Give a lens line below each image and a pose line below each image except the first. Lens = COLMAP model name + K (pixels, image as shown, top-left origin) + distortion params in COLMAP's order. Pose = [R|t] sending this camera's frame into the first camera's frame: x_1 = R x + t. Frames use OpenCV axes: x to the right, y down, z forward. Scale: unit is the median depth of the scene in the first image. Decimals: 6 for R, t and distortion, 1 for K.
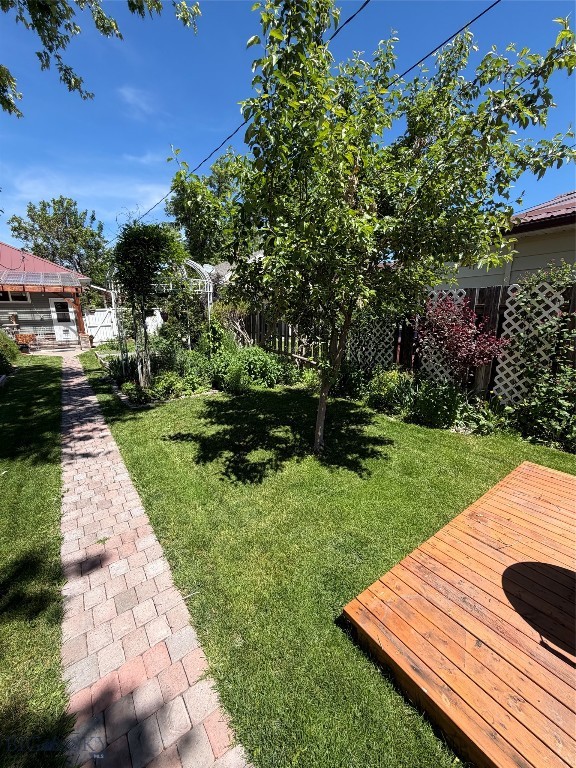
lens RADIAL K [[304.2, 0, 290.2], [0, 304.2, 383.9], [0, 0, 1]] dist [-0.005929, 0.000856]
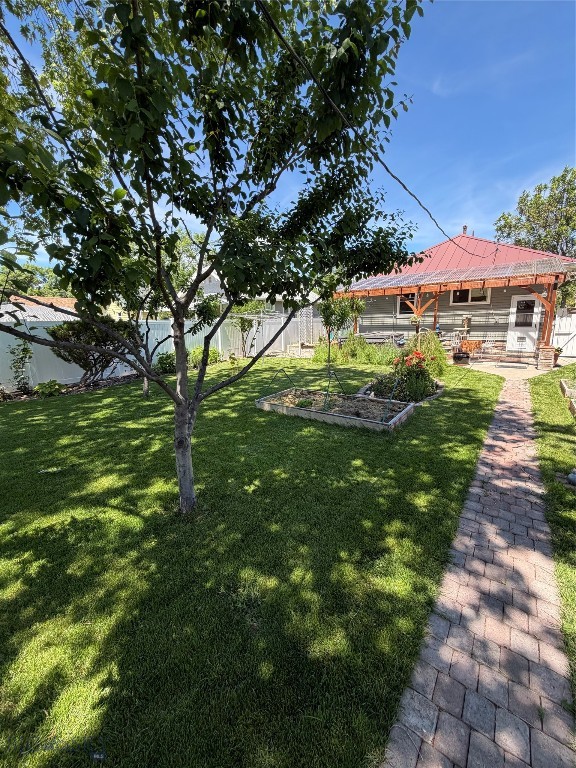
lens RADIAL K [[304.2, 0, 289.3], [0, 304.2, 386.0], [0, 0, 1]] dist [-0.005929, 0.000856]
pose [[0.288906, 0.193056, -0.937690, -0.185869], [-0.196447, 0.970569, 0.139299, -0.053861], [0.936985, 0.143962, 0.318329, 0.247167]]
